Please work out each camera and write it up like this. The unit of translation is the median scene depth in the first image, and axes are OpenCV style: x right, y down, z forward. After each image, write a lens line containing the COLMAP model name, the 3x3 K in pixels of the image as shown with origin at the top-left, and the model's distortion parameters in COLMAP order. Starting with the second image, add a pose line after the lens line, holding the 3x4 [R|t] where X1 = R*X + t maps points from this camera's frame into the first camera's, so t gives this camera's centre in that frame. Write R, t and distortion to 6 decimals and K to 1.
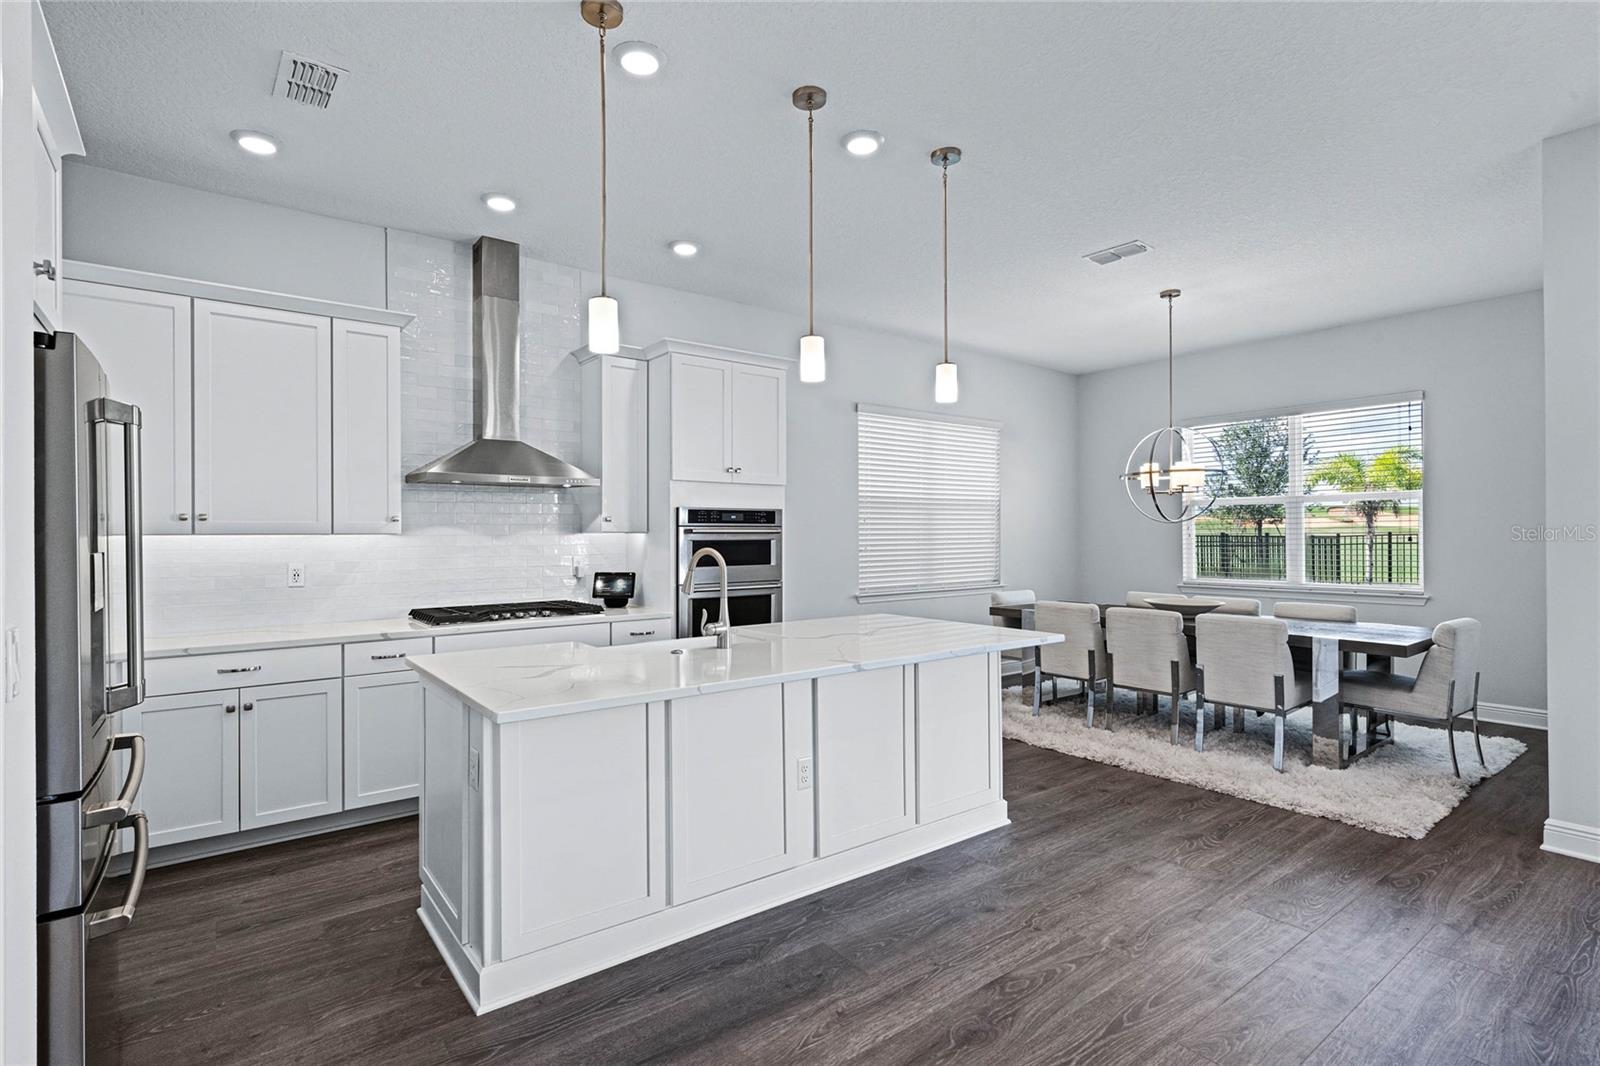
lens RADIAL K [[796.5, 0, 801.2], [0, 796.5, 538.0], [0, 0, 1]] dist [-0.004806, 0.000300]
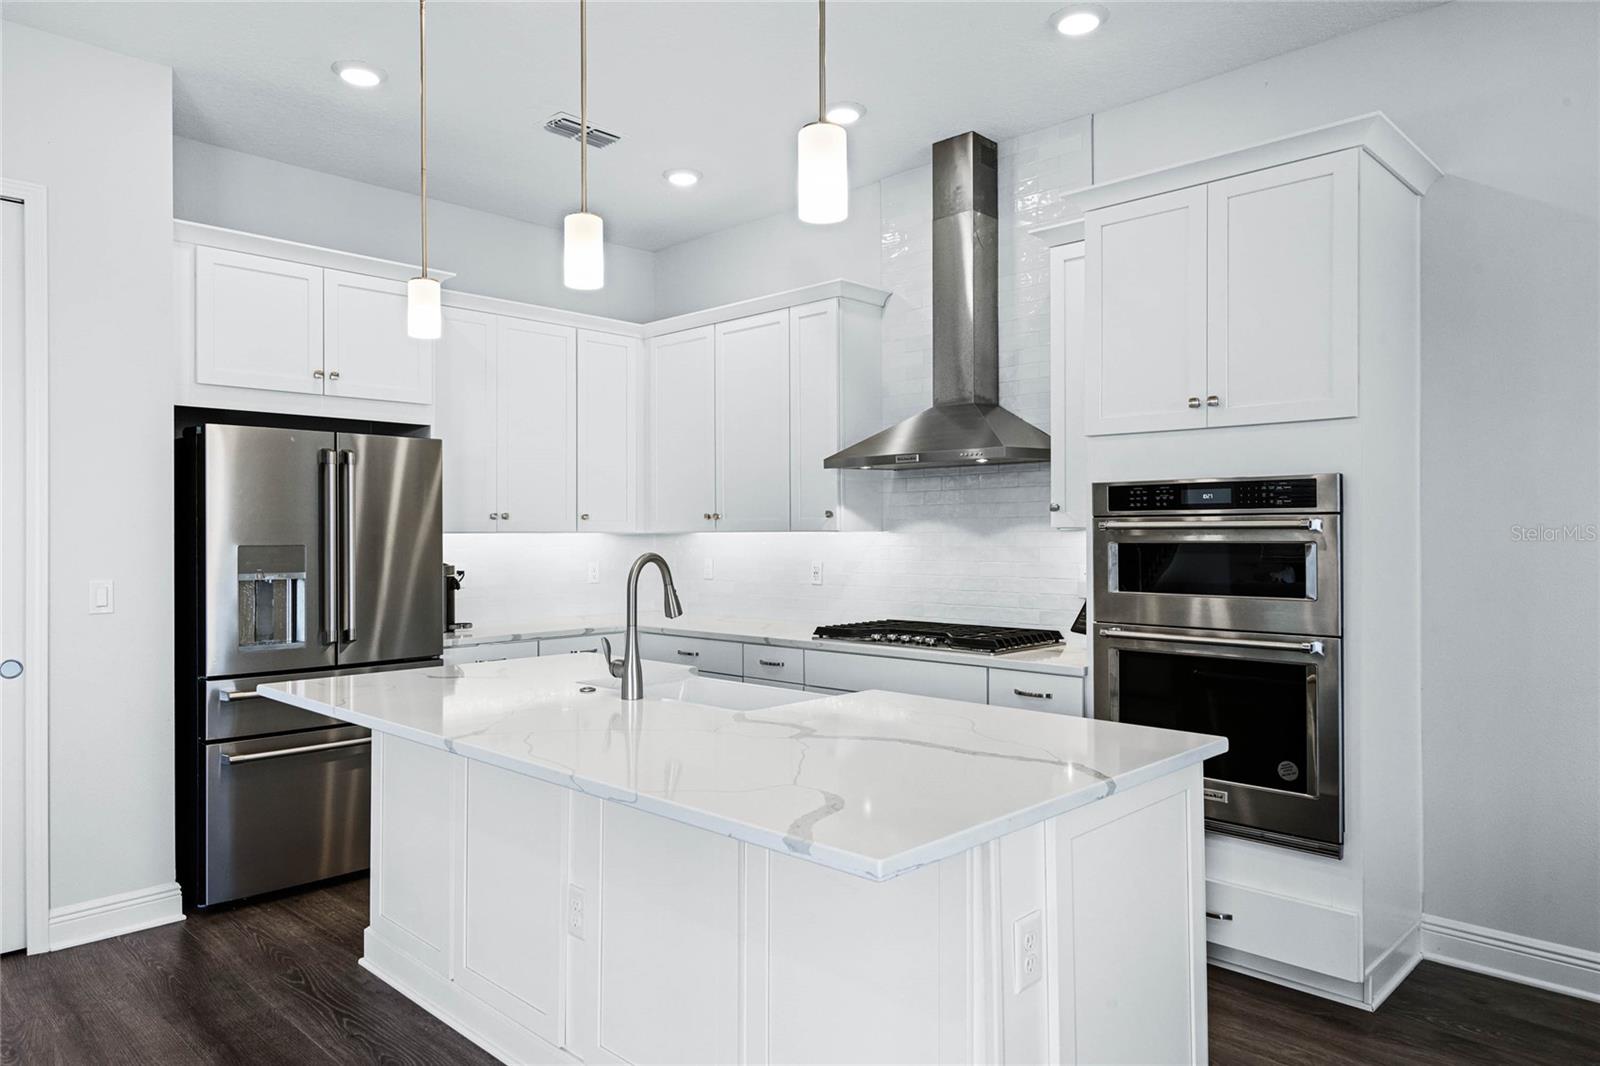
lens RADIAL K [[1026.7, 0, 788.6], [0, 1026.7, 531.5], [0, 0, 1]] dist [-0.007601, 0.000143]
pose [[0.127707, -0.001788, -0.991810, 0.513849], [-0.004876, 0.999985, -0.002431, -0.001837], [0.991800, 0.005147, 0.127697, 0.661318]]
